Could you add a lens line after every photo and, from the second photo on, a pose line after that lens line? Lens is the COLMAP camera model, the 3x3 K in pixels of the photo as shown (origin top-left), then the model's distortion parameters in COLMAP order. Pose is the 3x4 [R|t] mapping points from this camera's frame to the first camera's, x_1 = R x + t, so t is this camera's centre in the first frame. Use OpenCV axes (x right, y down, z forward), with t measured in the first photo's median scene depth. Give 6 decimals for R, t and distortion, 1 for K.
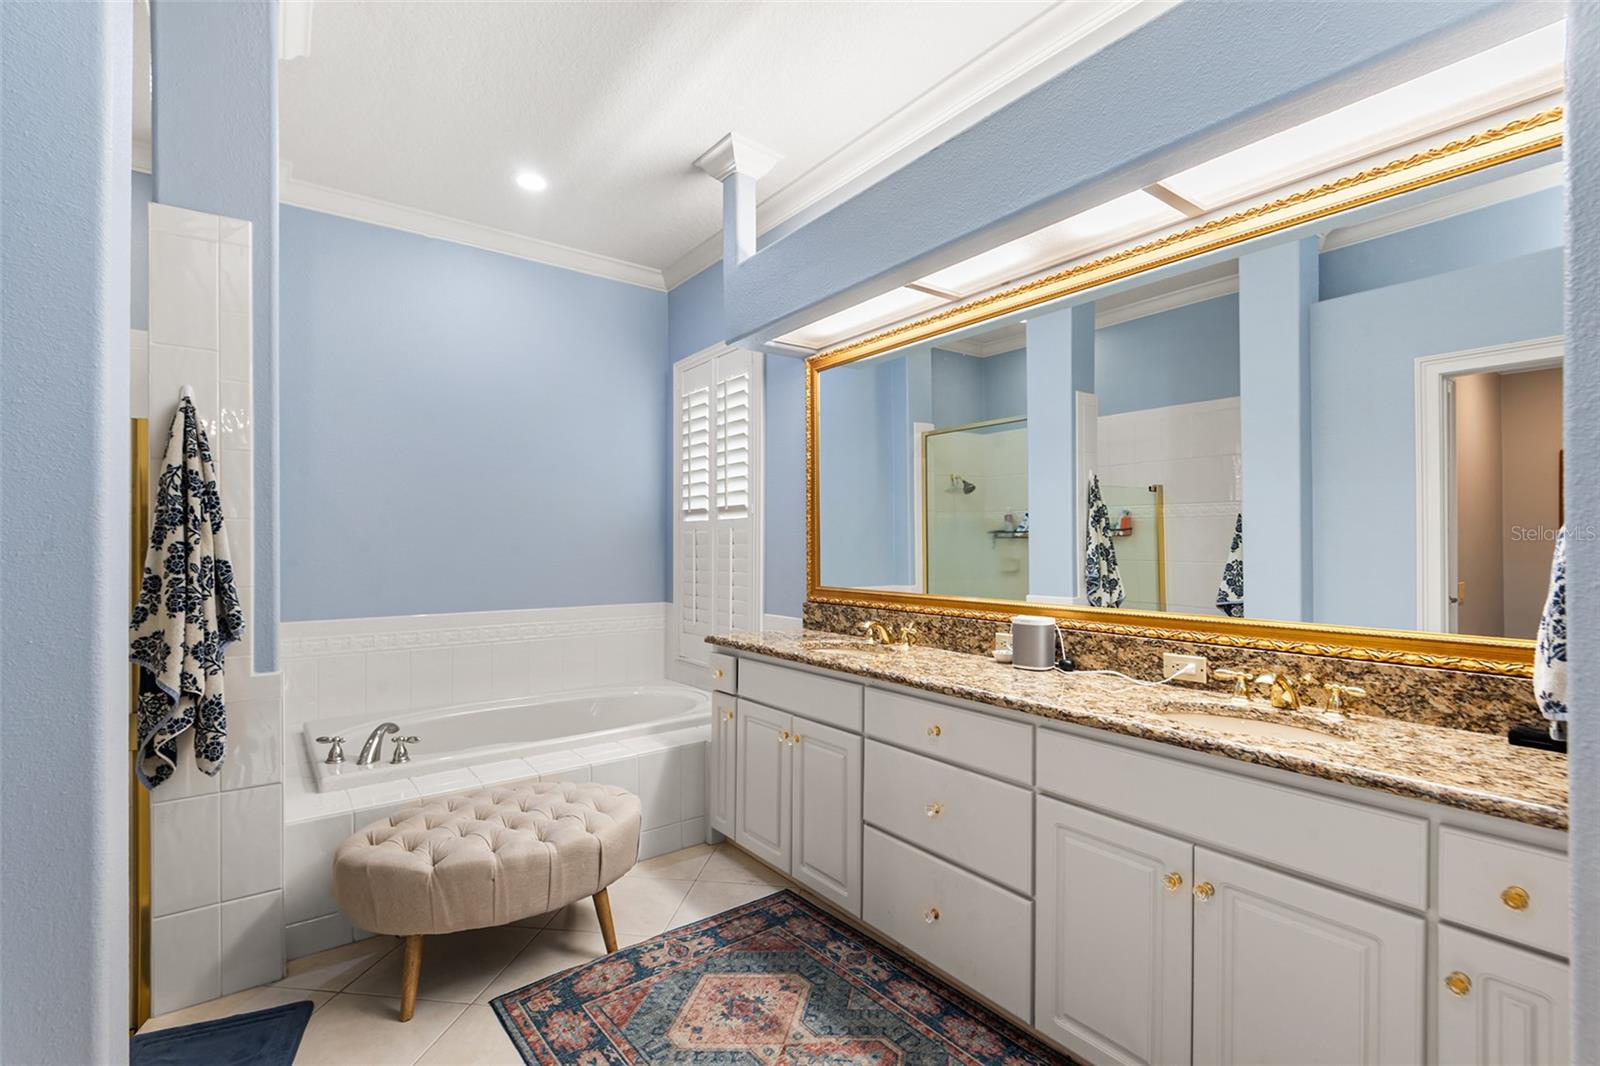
lens RADIAL K [[732.0, 0, 793.5], [0, 732.0, 544.5], [0, 0, 1]] dist [0.022963, -0.013863]
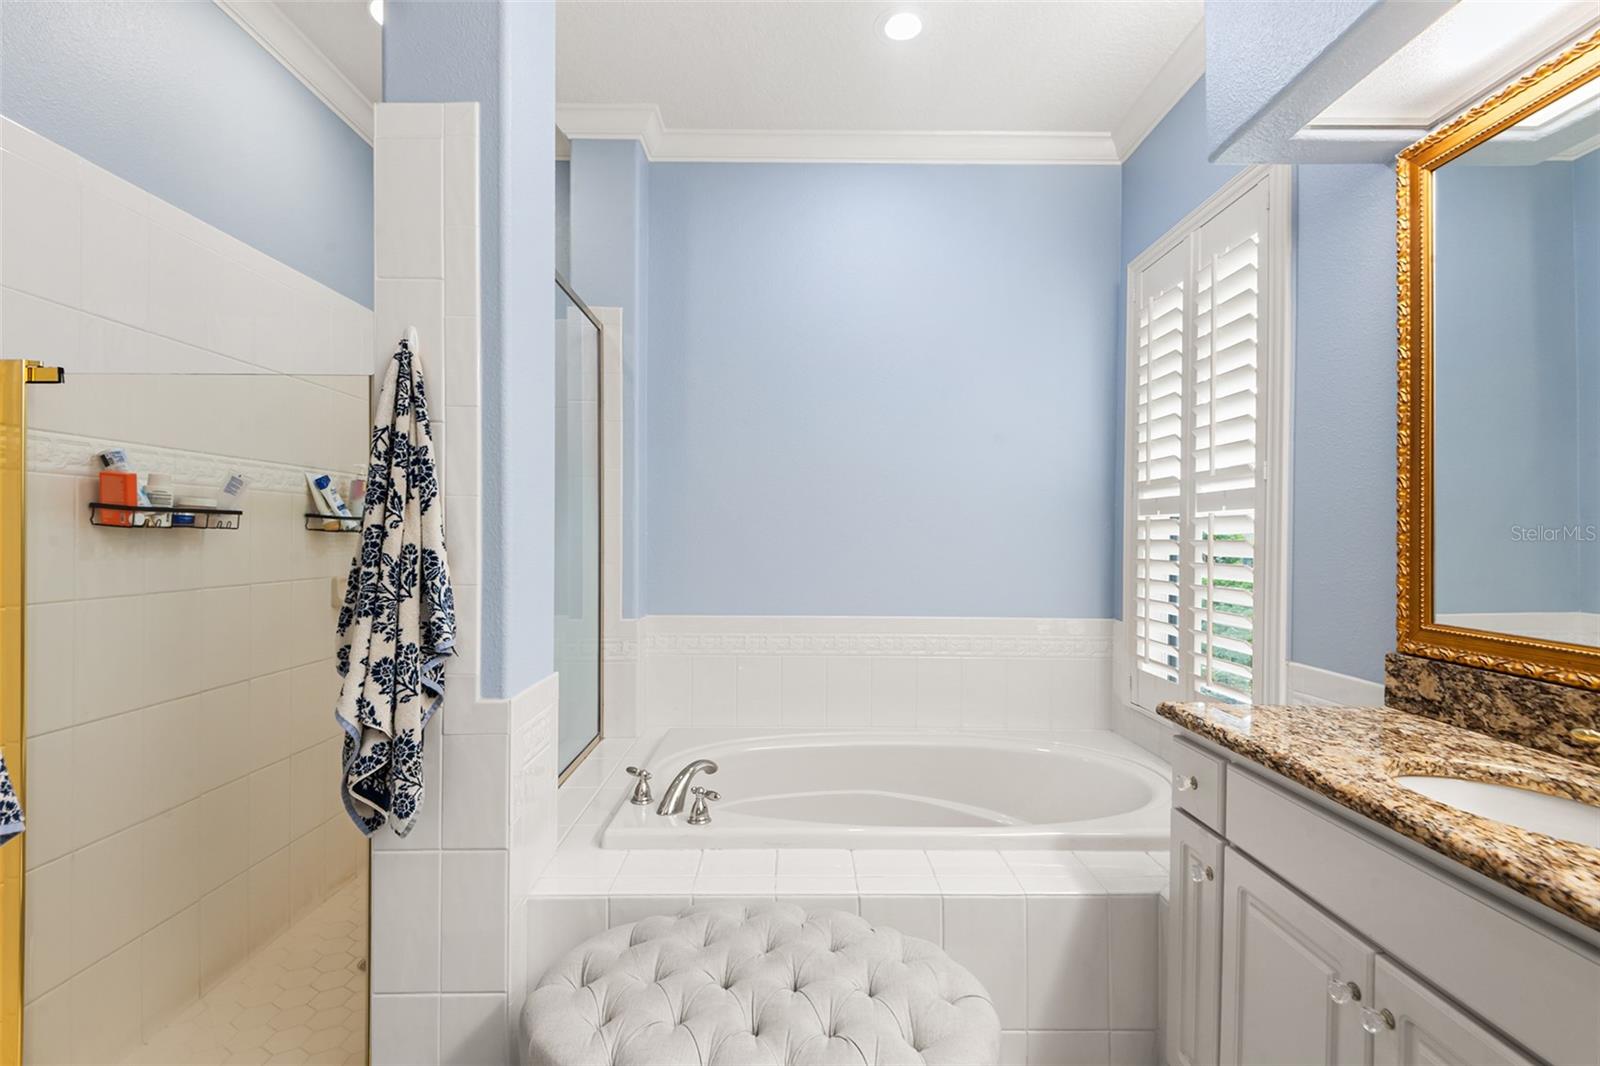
lens RADIAL K [[732.0, 0, 789.9], [0, 732.0, 531.2], [0, 0, 1]] dist [0.022963, -0.013863]
pose [[0.807252, 0.005412, -0.590182, -0.029580], [-0.006863, 0.999976, -0.000217, 0.000068], [0.590167, 0.004226, 0.807270, 0.609612]]
